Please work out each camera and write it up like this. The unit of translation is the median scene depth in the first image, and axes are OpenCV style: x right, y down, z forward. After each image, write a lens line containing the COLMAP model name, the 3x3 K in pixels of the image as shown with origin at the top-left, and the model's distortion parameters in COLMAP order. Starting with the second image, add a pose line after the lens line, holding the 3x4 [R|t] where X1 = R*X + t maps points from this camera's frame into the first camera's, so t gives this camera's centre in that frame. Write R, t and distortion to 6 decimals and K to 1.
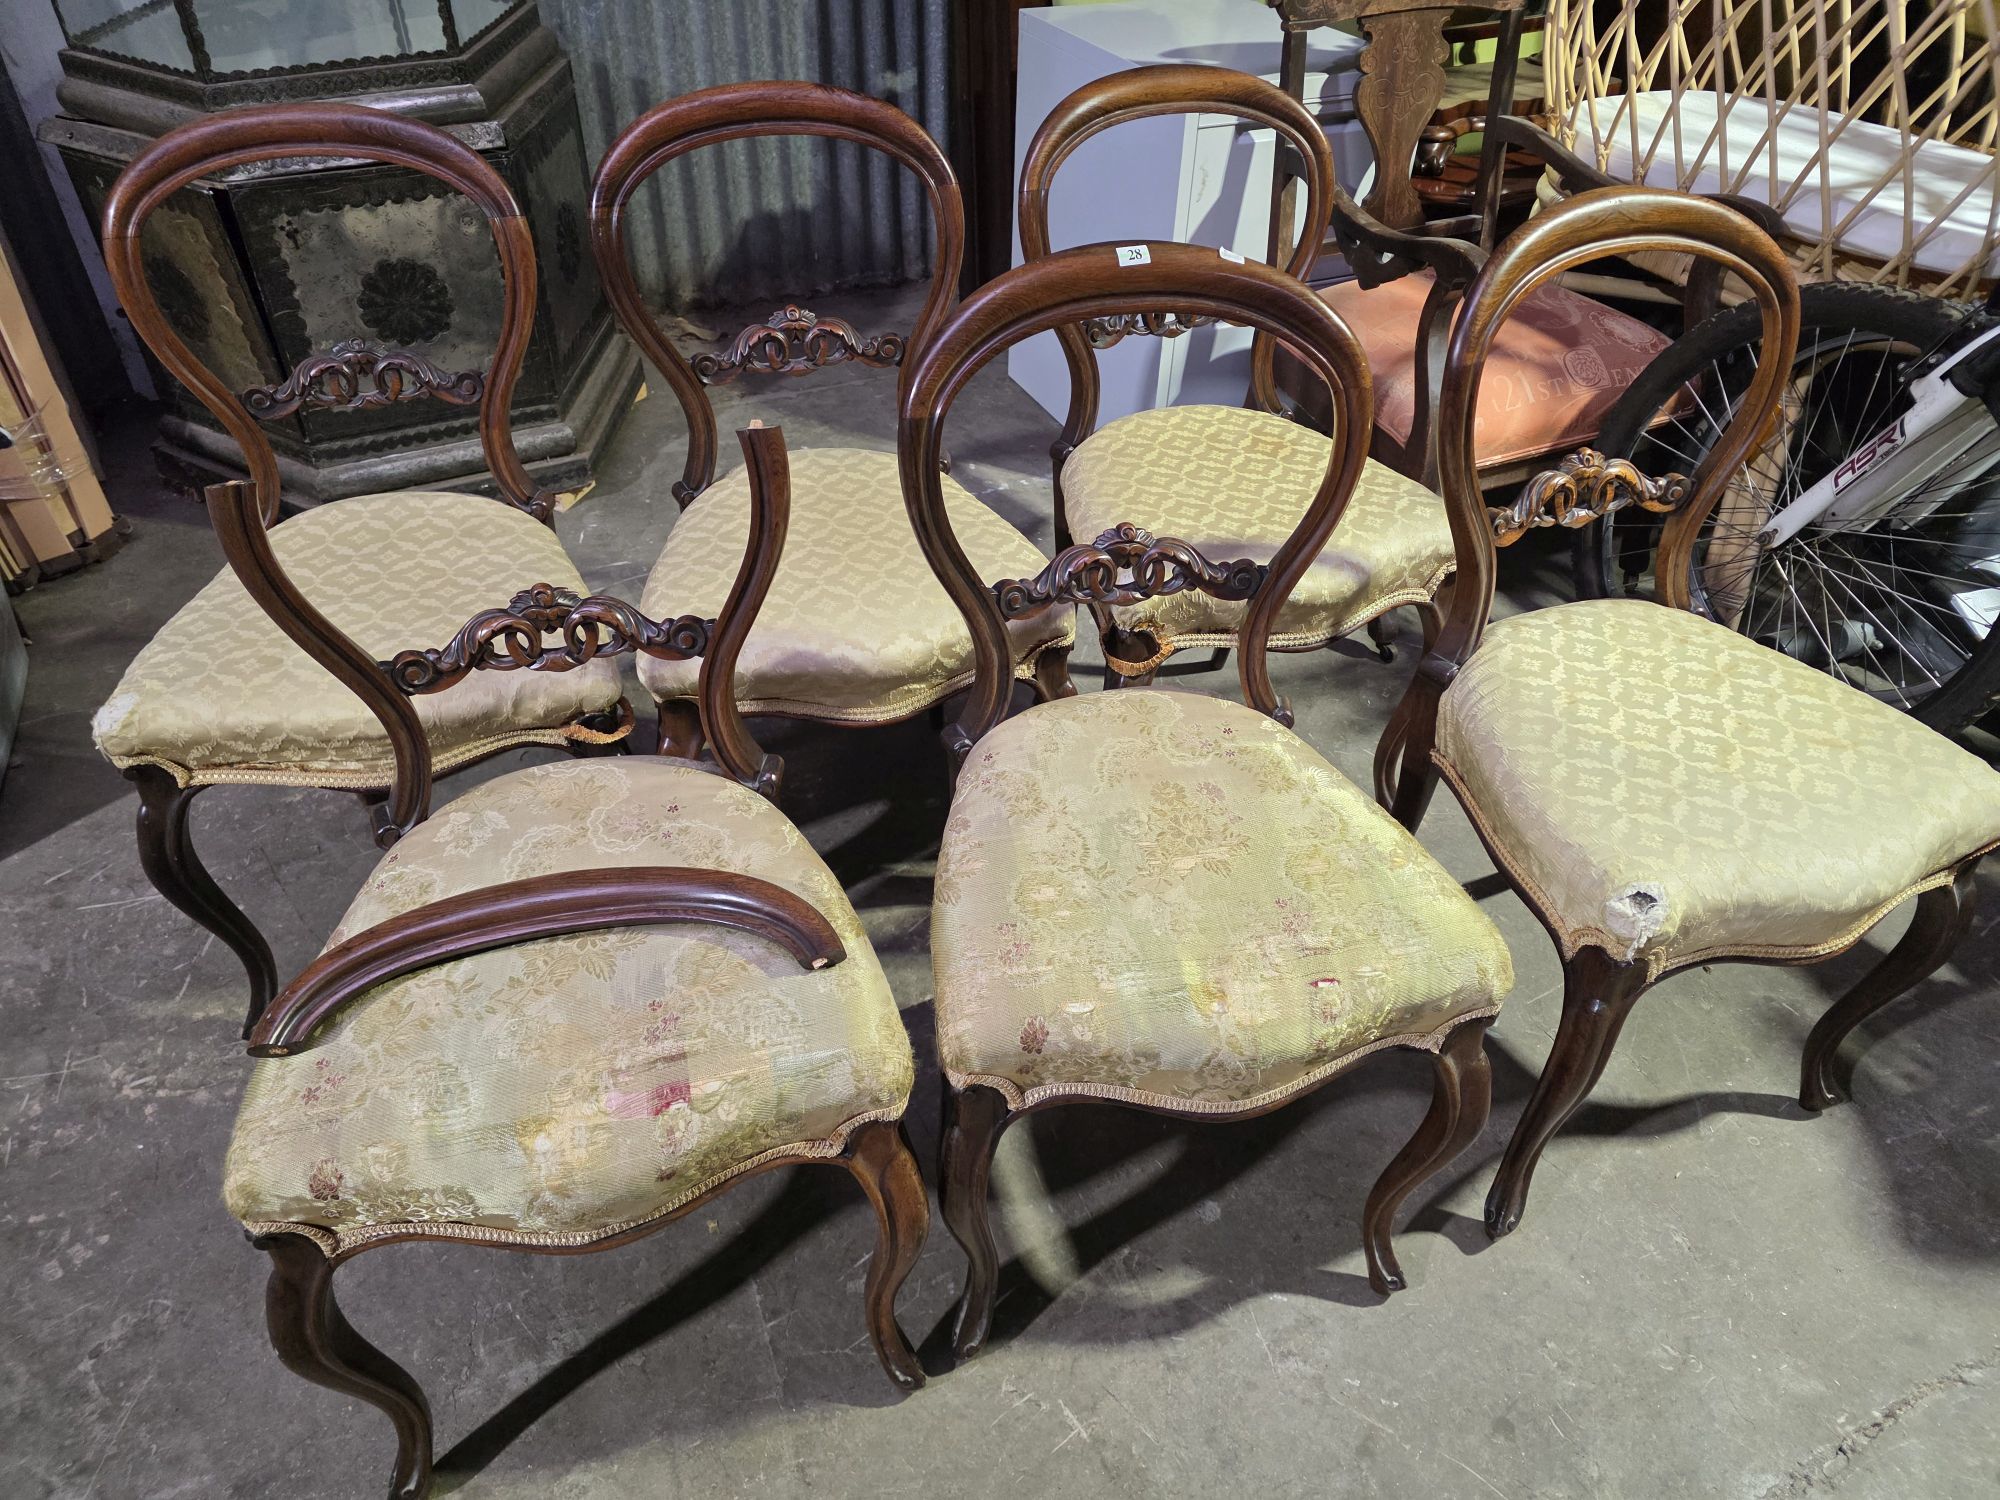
lens RADIAL K [[1372.5, 0, 986.7], [0, 1372.5, 757.5], [0, 0, 1]] dist [0.049805, -0.057033]
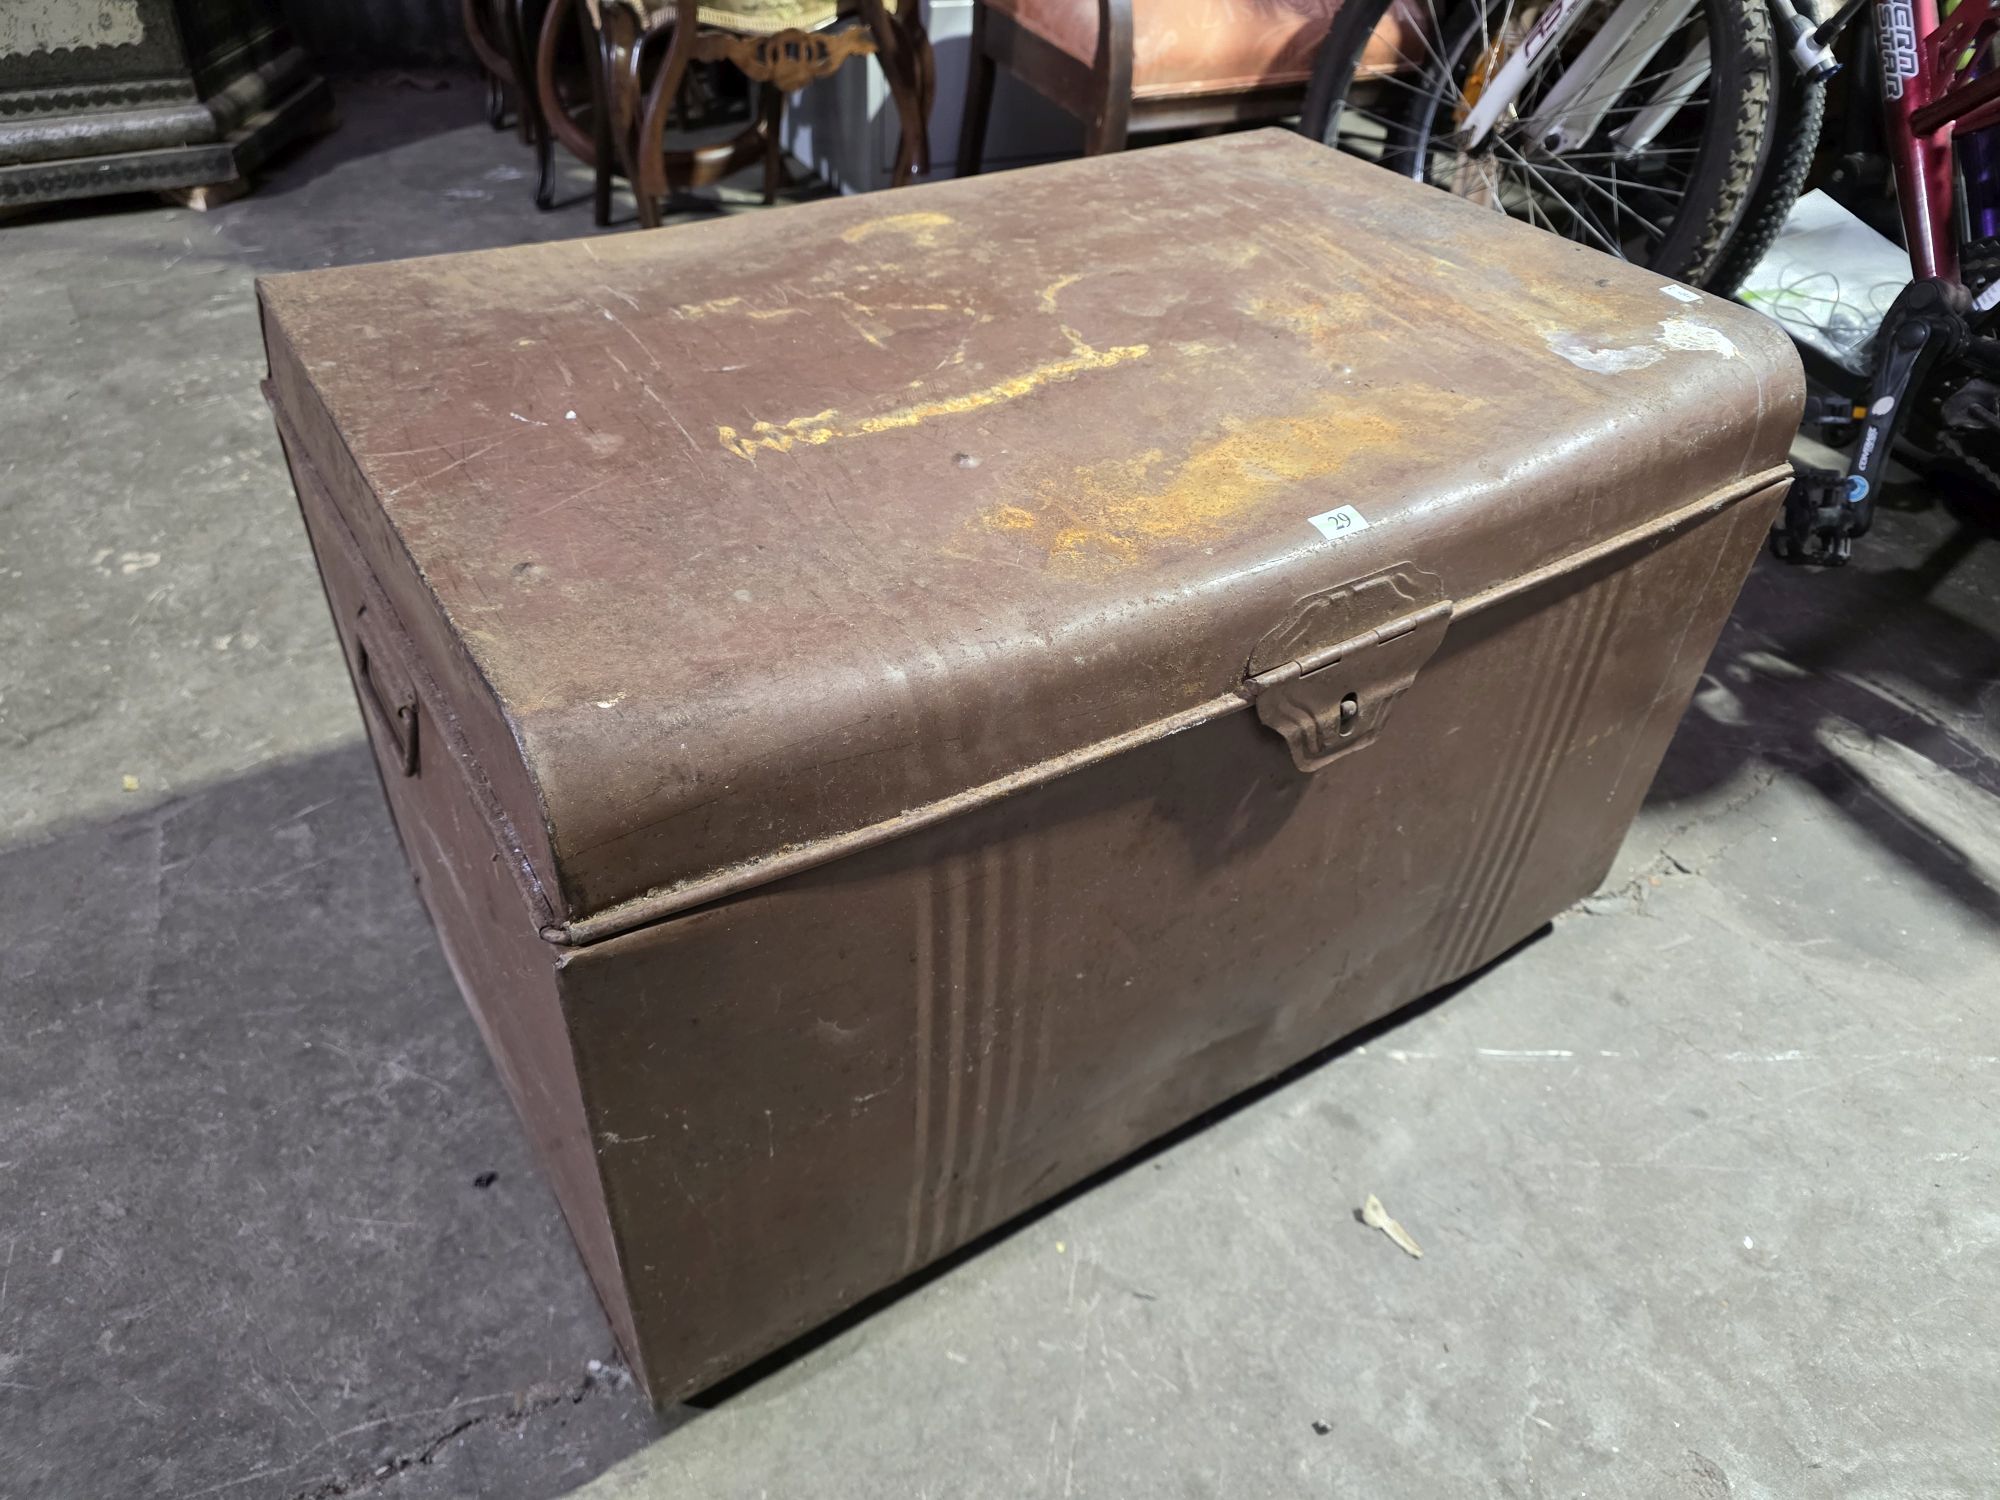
lens RADIAL K [[1372.5, 0, 991.3], [0, 1372.5, 764.7], [0, 0, 1]] dist [0.049805, -0.057033]
pose [[0.998786, -0.006817, 0.048793, 0.164971], [0.007071, 0.999962, -0.005047, 0.202417], [-0.048757, 0.005386, 0.998796, 0.088188]]
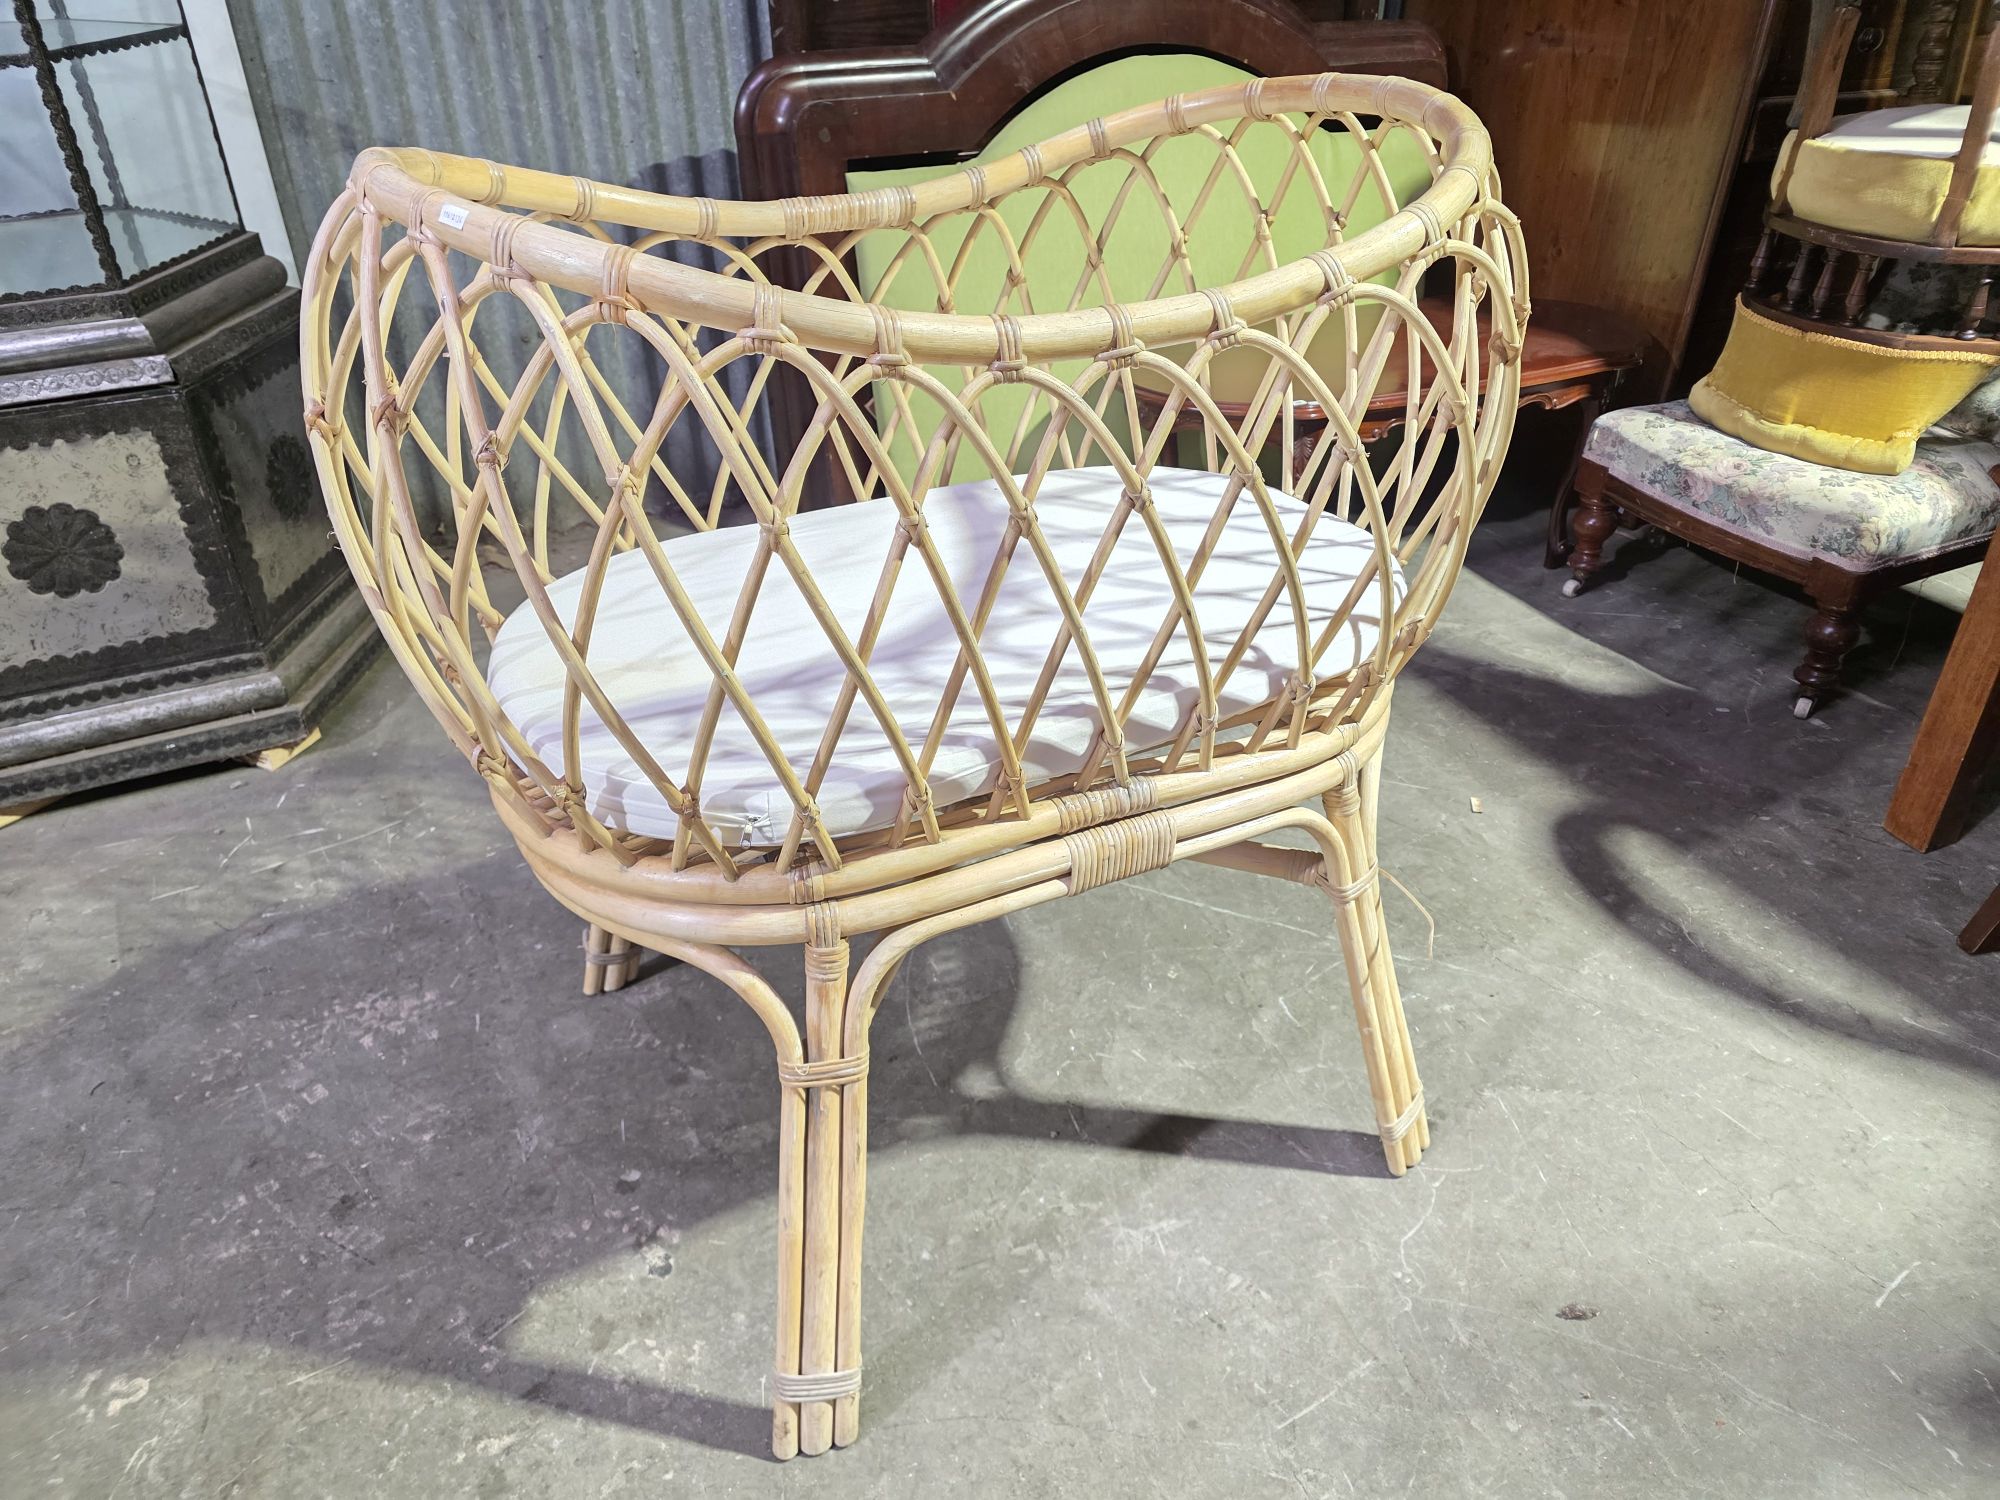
lens RADIAL K [[1372.5, 0, 1014.1], [0, 1372.5, 735.0], [0, 0, 1]] dist [0.049805, -0.057033]
pose [[0.999708, -0.023821, -0.004136, 0.182690], [0.022954, 0.988860, -0.147067, -0.063496], [0.007593, 0.146929, 0.989118, 0.135086]]
